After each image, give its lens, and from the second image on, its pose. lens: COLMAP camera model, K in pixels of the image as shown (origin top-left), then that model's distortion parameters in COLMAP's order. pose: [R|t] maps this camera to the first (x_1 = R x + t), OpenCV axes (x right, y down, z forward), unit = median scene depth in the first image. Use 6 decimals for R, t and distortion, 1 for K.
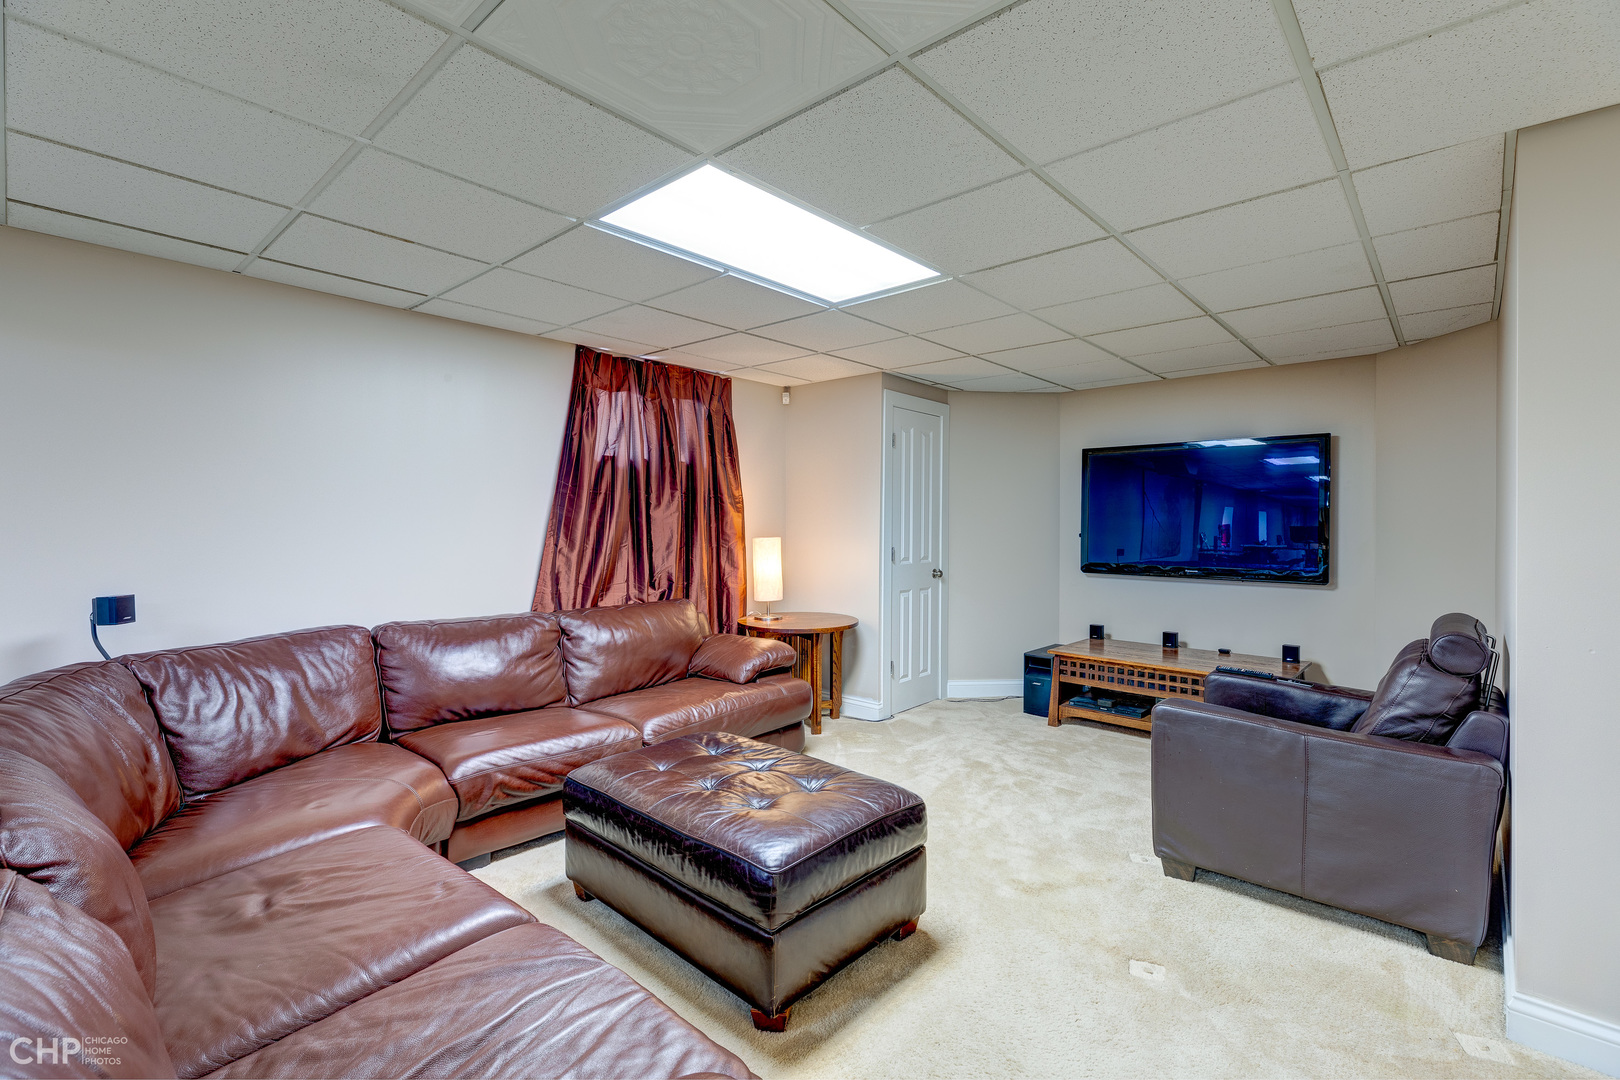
lens RADIAL K [[714.1, 0, 810.0], [0, 714.1, 540.0], [0, 0, 1]] dist [-0.000610, -0.000177]
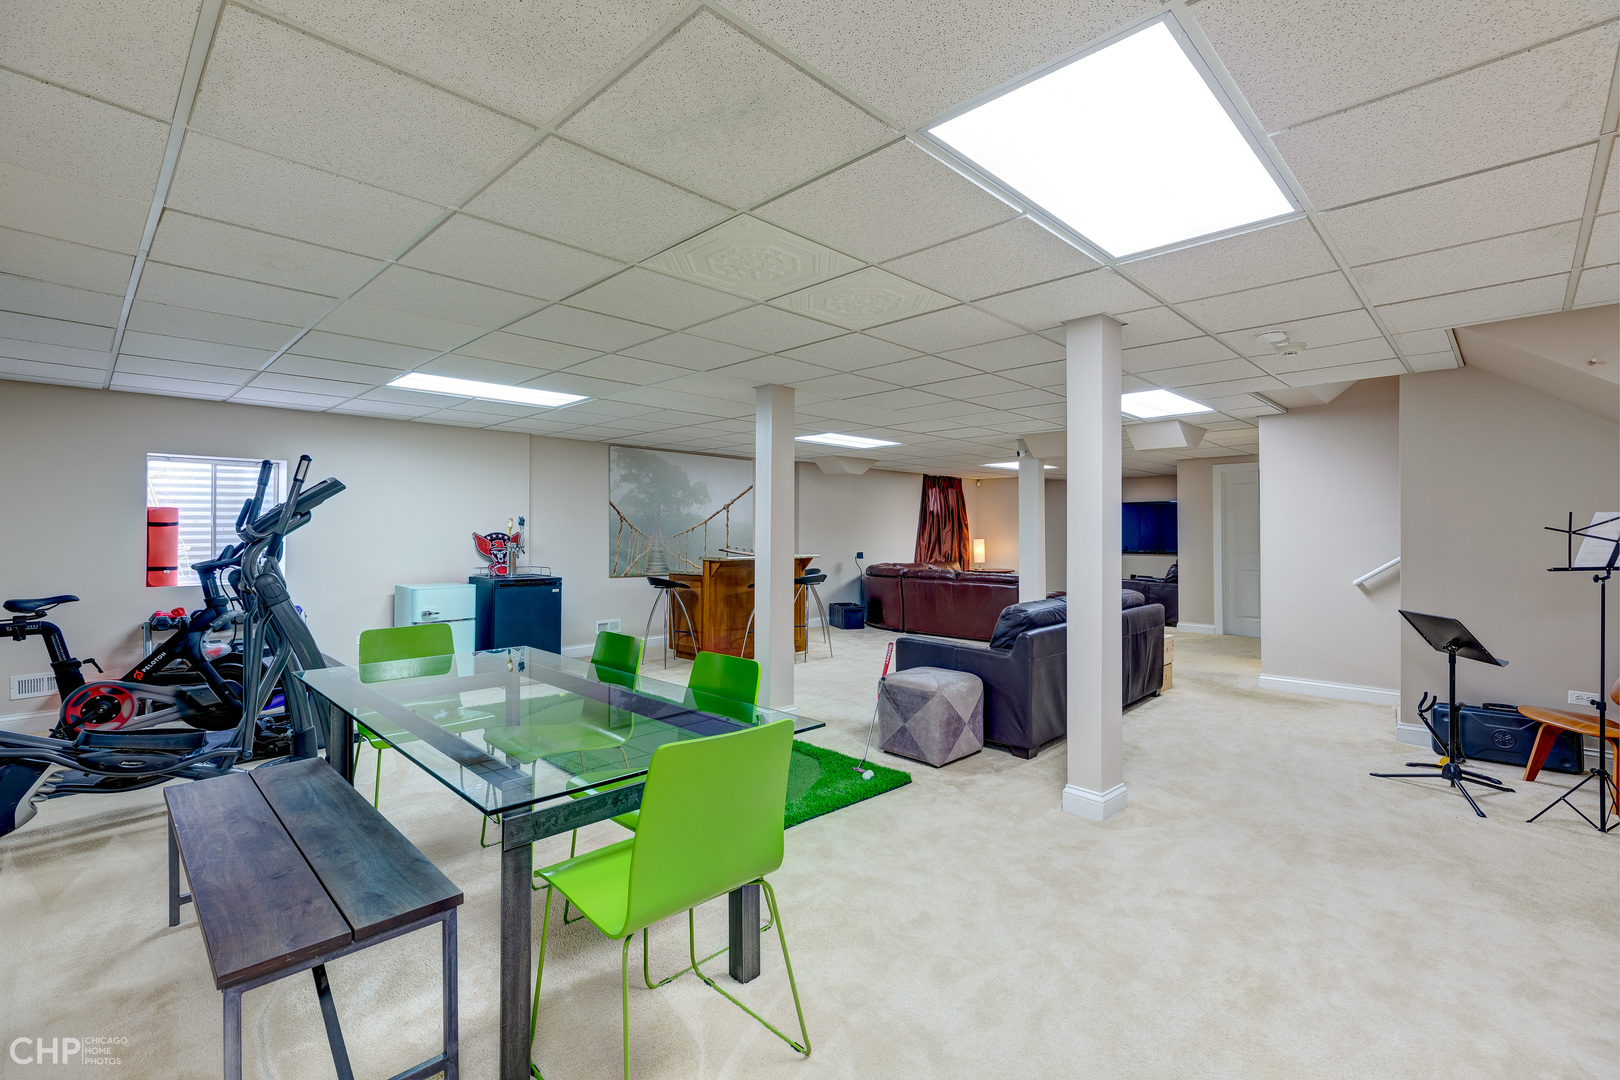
lens RADIAL K [[719.1, 0, 809.0], [0, 719.1, 529.0], [0, 0, 1]] dist [0.001700, 0.000540]
pose [[0.999302, -0.006549, -0.036780, -0.614663], [0.005499, 0.999576, -0.028582, 0.034294], [0.036952, 0.028359, 0.998915, -1.769479]]
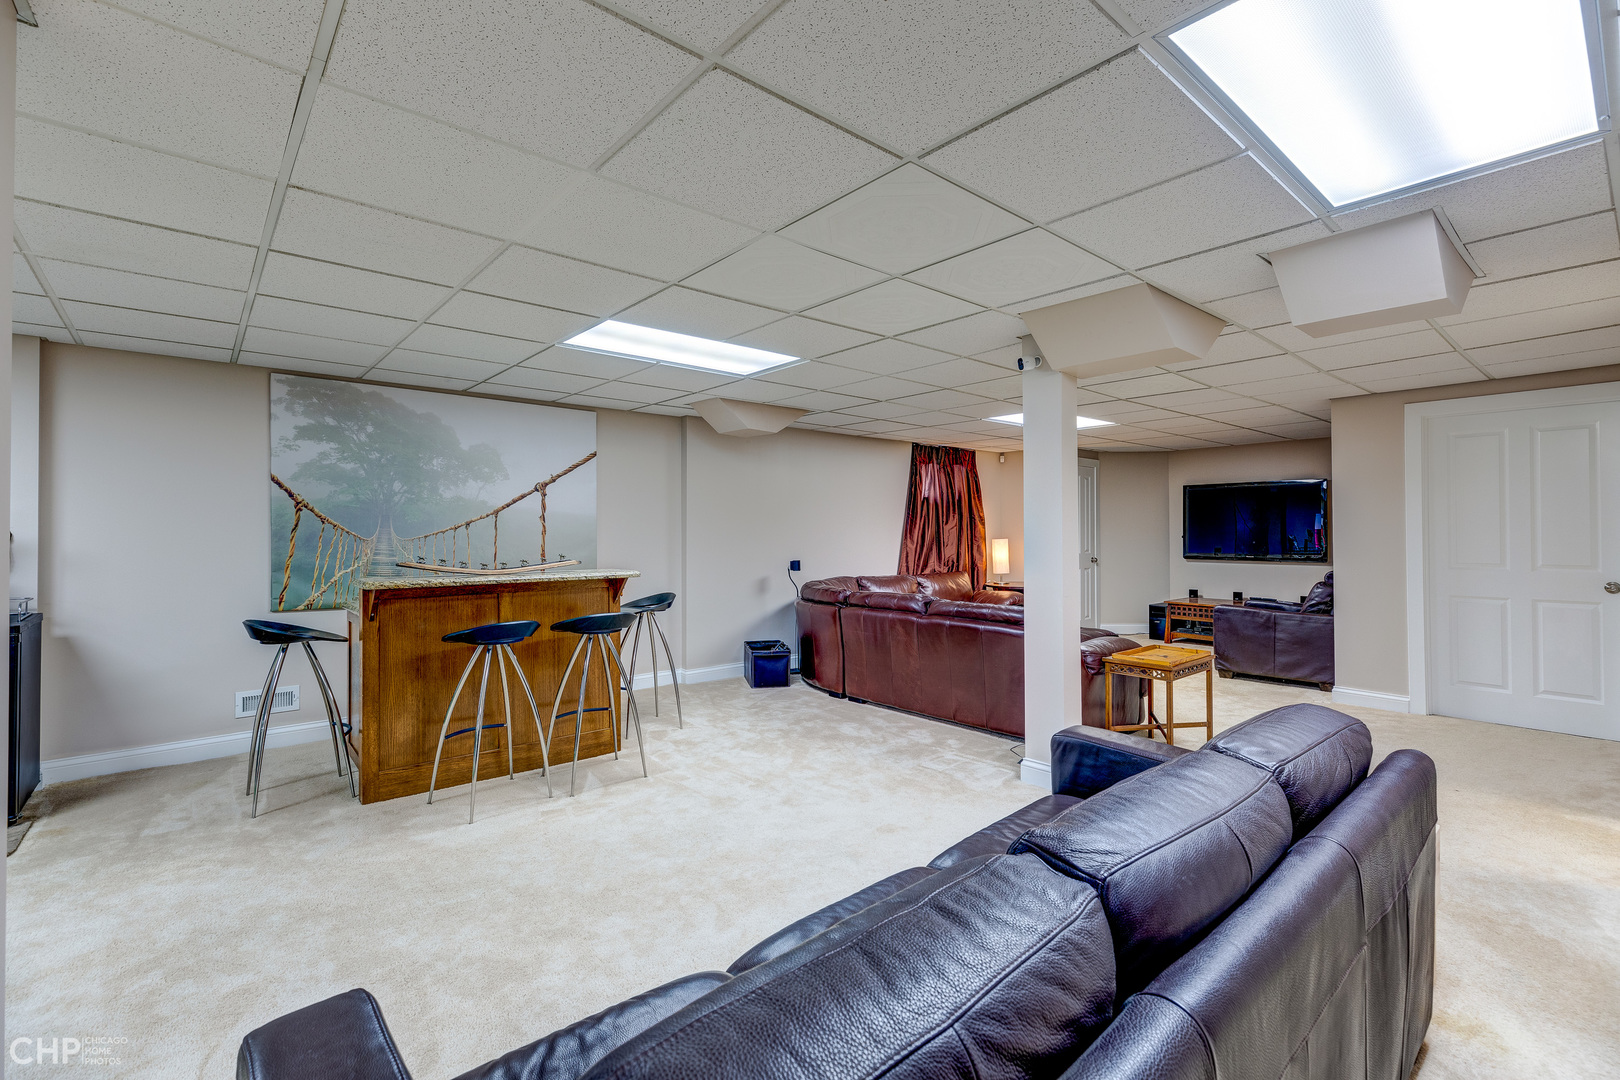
lens RADIAL K [[719.1, 0, 809.0], [0, 719.1, 529.0], [0, 0, 1]] dist [0.001700, 0.000540]
pose [[0.992211, -0.008878, -0.124251, -0.324837], [0.005647, 0.999637, -0.026331, 0.017906], [0.124439, 0.025424, 0.991901, -0.907586]]
